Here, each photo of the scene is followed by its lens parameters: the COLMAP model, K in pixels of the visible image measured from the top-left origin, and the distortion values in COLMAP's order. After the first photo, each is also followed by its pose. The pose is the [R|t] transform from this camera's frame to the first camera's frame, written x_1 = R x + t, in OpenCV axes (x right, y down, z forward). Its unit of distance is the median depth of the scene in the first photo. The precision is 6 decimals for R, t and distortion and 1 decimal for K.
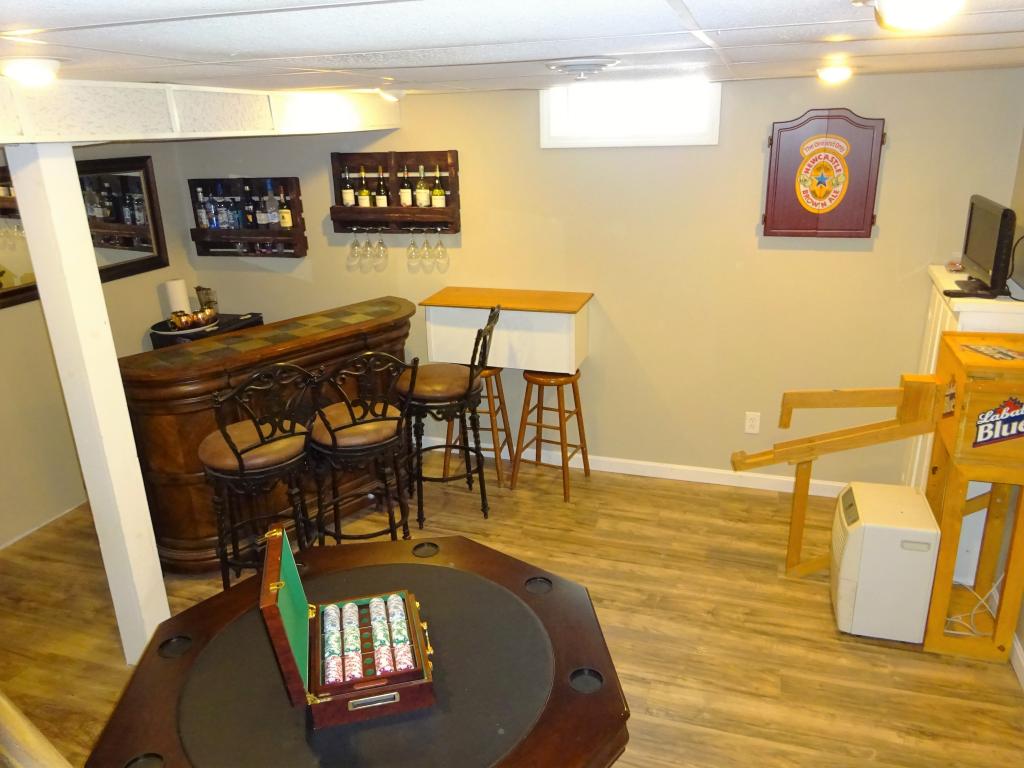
lens RADIAL K [[767.0, 0, 517.8], [0, 767.0, 387.7], [0, 0, 1]] dist [-0.007514, -0.006765]
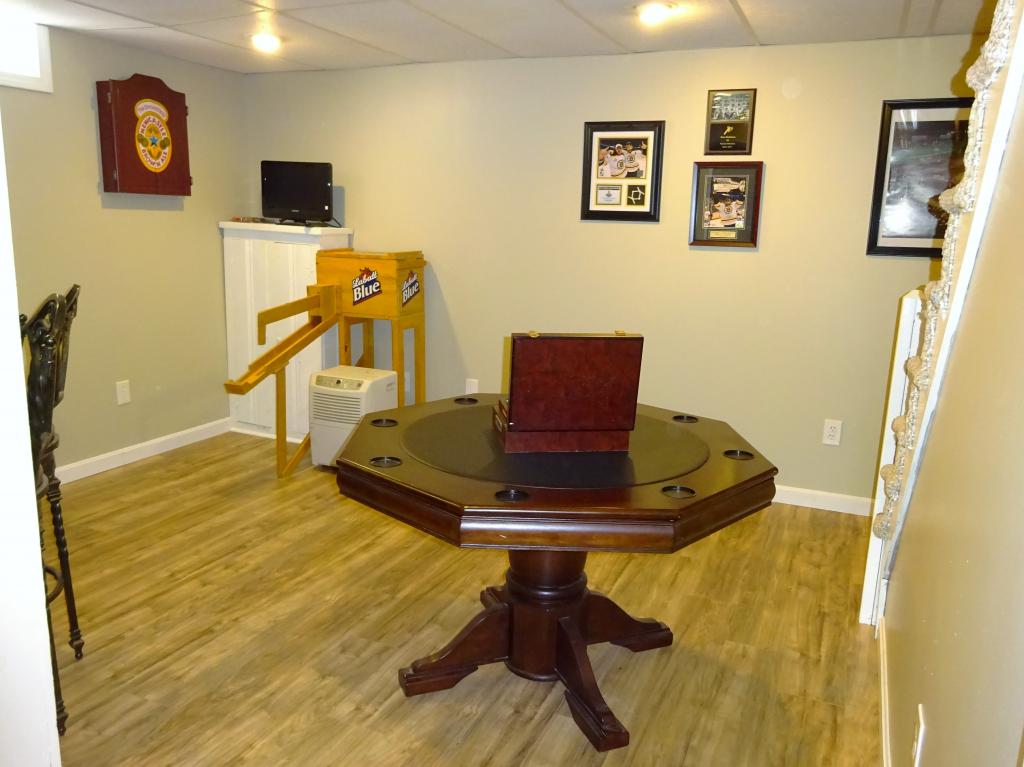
lens RADIAL K [[767.0, 0, 518.3], [0, 767.0, 380.7], [0, 0, 1]] dist [-0.007514, -0.006765]
pose [[0.069165, -0.167714, 0.983406, -0.697155], [0.299828, 0.943687, 0.139853, 0.053688], [-0.951483, 0.285179, 0.115555, 0.480630]]
